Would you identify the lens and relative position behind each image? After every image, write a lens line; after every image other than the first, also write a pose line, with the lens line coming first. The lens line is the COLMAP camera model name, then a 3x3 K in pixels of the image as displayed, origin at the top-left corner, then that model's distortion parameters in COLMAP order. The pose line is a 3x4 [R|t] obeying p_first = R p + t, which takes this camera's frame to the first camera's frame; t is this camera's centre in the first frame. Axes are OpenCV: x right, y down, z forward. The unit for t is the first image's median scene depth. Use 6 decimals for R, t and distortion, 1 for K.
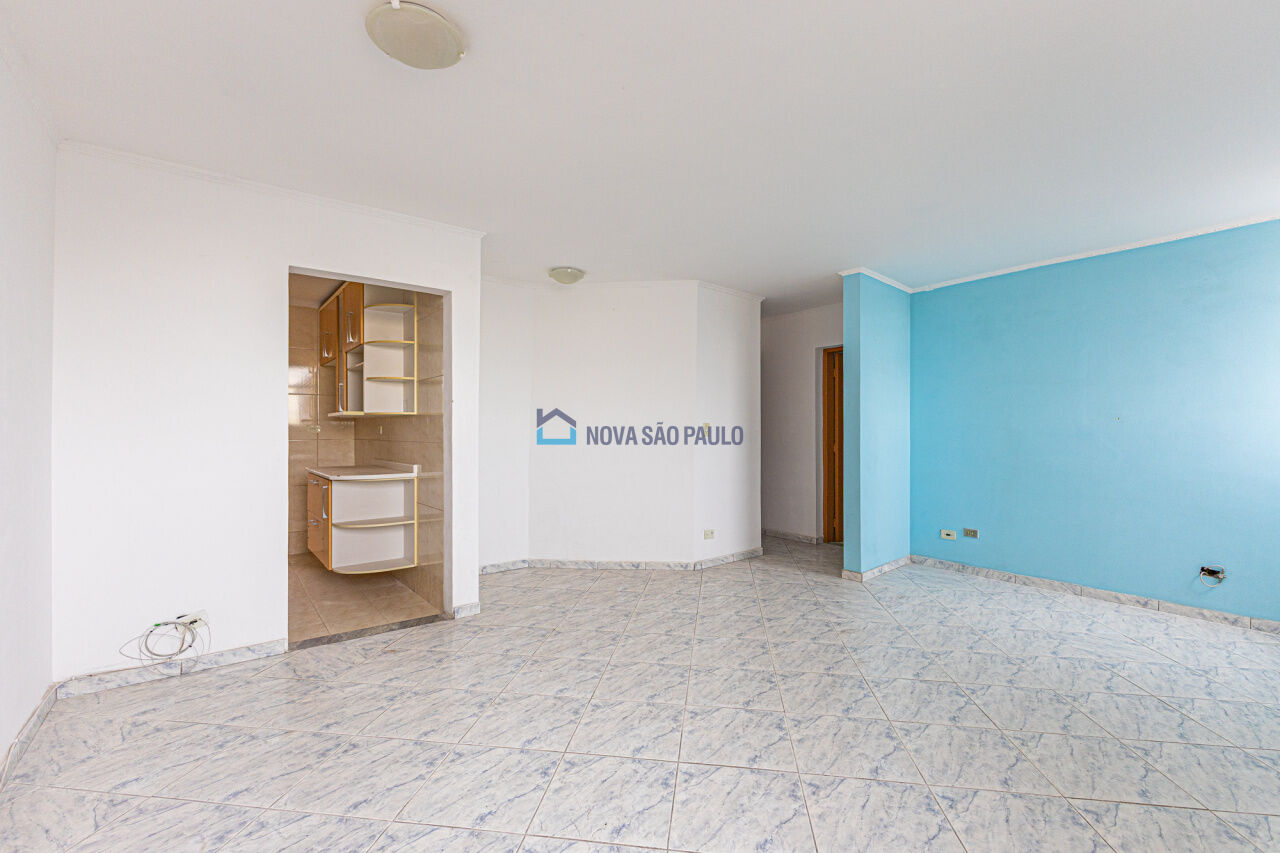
lens RADIAL K [[549.8, 0, 638.6], [0, 549.8, 428.4], [0, 0, 1]] dist [0.002417, 0.000166]
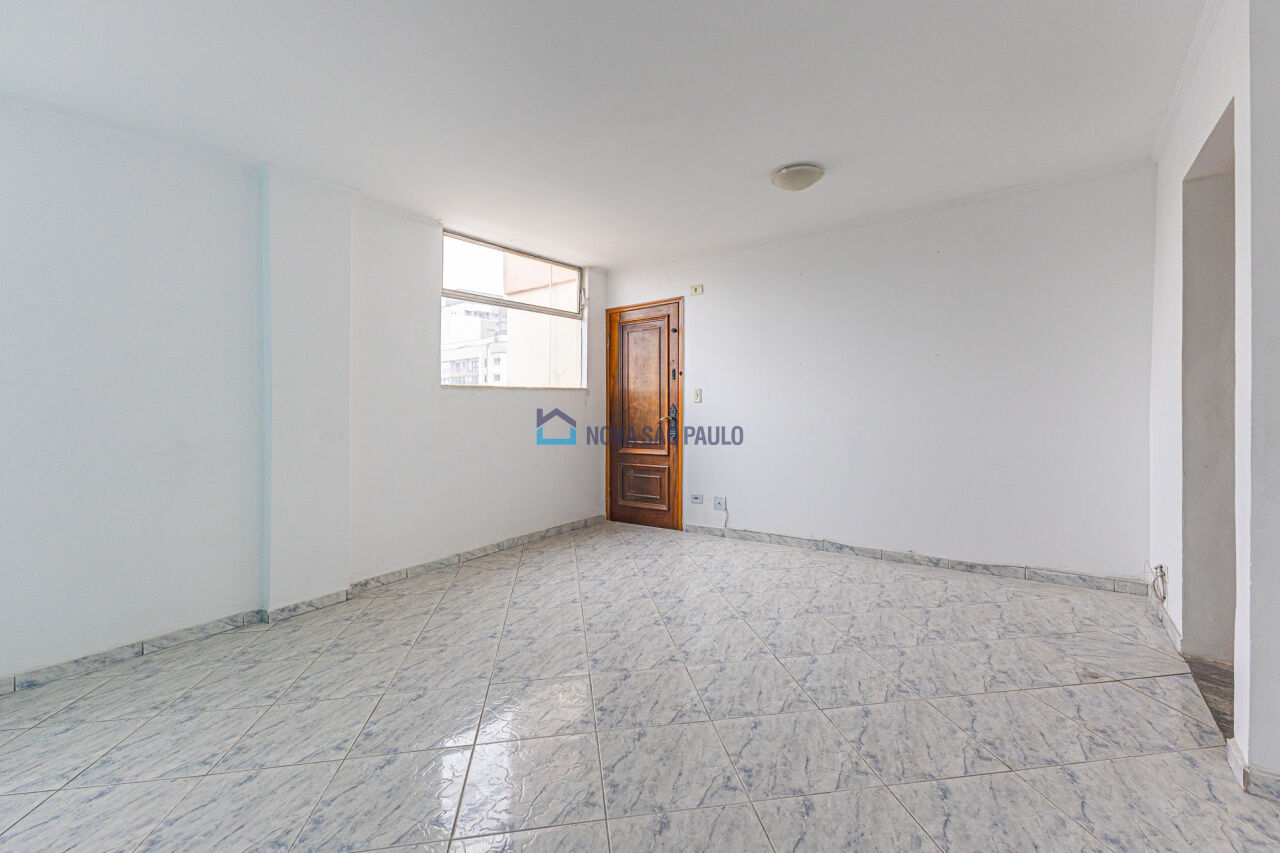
lens RADIAL K [[549.8, 0, 640.5], [0, 549.8, 418.0], [0, 0, 1]] dist [0.002417, 0.000166]
pose [[-0.957271, 0.031021, -0.287524, 0.431967], [0.026098, 0.999440, 0.020938, 0.024276], [0.288013, 0.012540, -0.957545, 1.901693]]
